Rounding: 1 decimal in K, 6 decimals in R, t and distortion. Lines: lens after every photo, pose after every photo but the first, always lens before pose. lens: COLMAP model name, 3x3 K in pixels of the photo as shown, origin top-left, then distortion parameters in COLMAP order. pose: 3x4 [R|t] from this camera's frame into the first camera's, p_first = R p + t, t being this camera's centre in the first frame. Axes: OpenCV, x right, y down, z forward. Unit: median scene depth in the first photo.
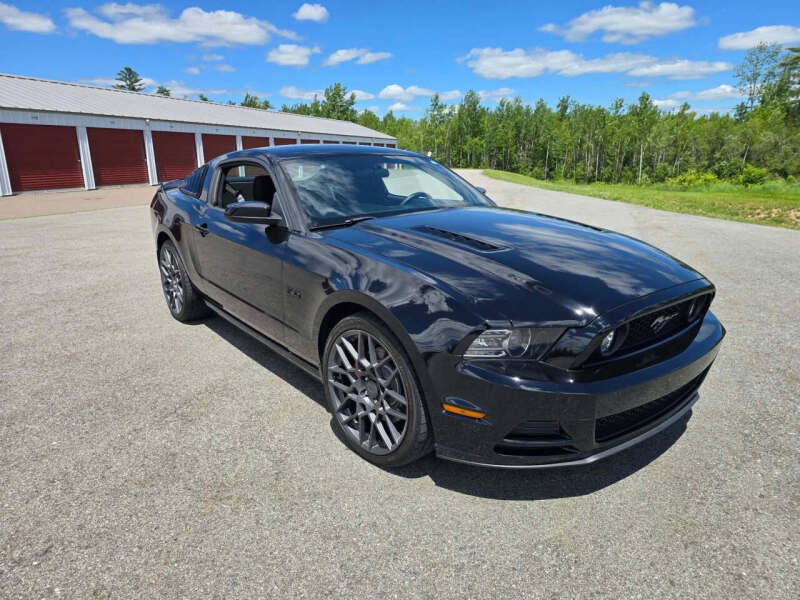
lens RADIAL K [[543.4, 0, 397.9], [0, 543.4, 303.1], [0, 0, 1]] dist [0.045323, -0.044610]
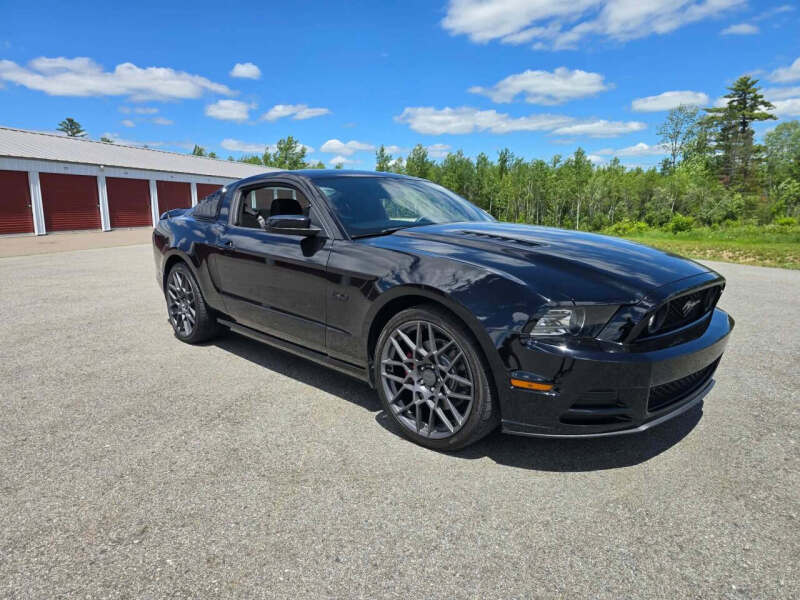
lens RADIAL K [[543.4, 0, 395.1], [0, 543.4, 299.4], [0, 0, 1]] dist [0.048713, -0.047281]
pose [[0.996208, -0.014089, 0.085854, -0.184457], [0.022033, 0.995488, -0.092297, 0.092882], [-0.084166, 0.093839, 0.992023, -0.061291]]
